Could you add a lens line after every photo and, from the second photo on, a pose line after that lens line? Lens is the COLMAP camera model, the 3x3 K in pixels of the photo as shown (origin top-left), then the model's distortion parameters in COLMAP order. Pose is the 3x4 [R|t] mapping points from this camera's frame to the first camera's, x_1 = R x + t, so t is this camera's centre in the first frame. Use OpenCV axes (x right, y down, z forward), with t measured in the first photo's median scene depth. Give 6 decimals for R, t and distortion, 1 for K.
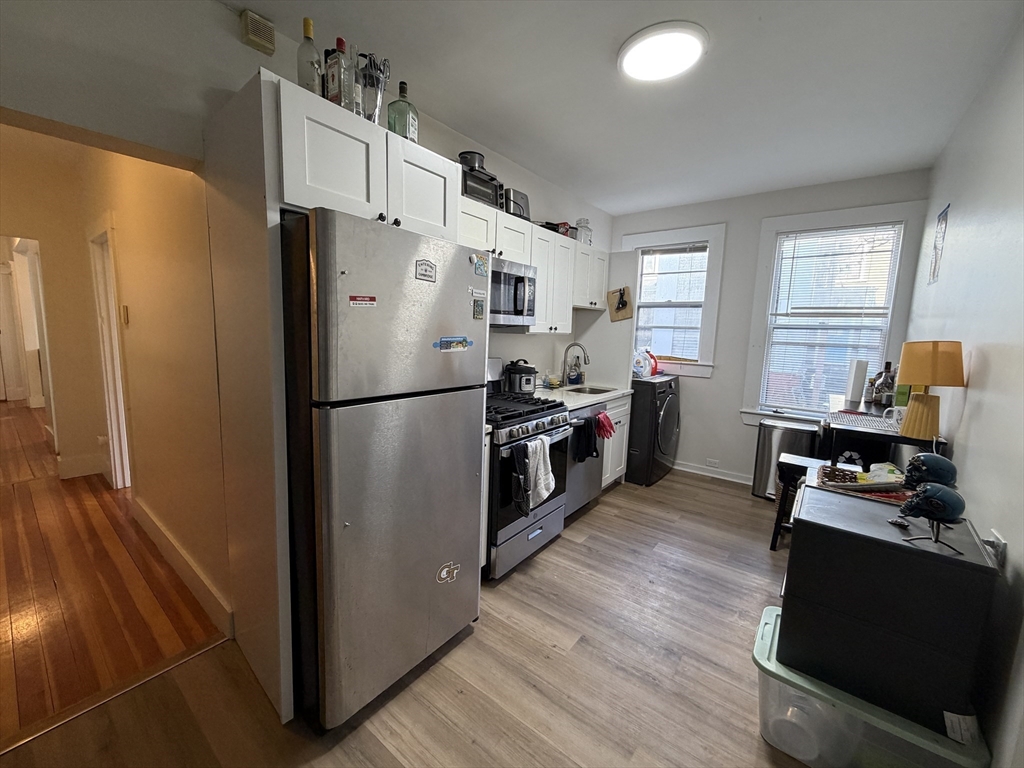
lens RADIAL K [[408.4, 0, 512.2], [0, 408.4, 383.4], [0, 0, 1]] dist [0.000897, -0.000572]
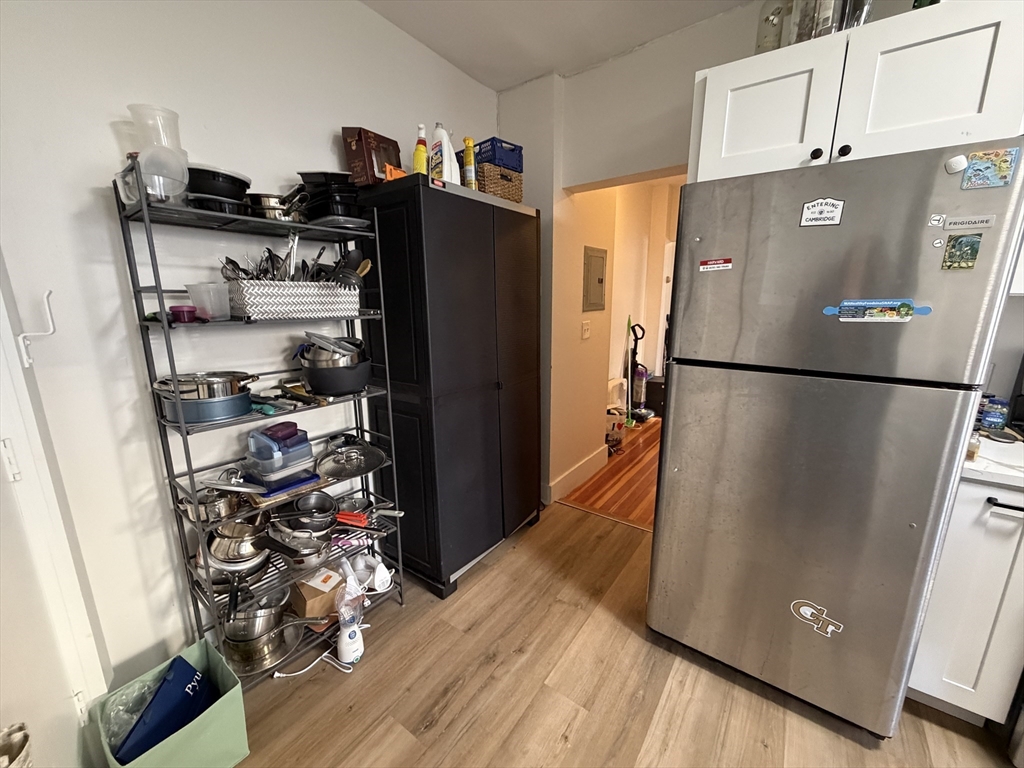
lens RADIAL K [[408.4, 0, 509.2], [0, 408.4, 383.6], [0, 0, 1]] dist [0.000897, -0.000572]
pose [[0.024136, 0.182372, -0.982933, 0.289664], [-0.122791, 0.976316, 0.178129, -0.013376], [0.992139, 0.116396, 0.045958, 0.208780]]
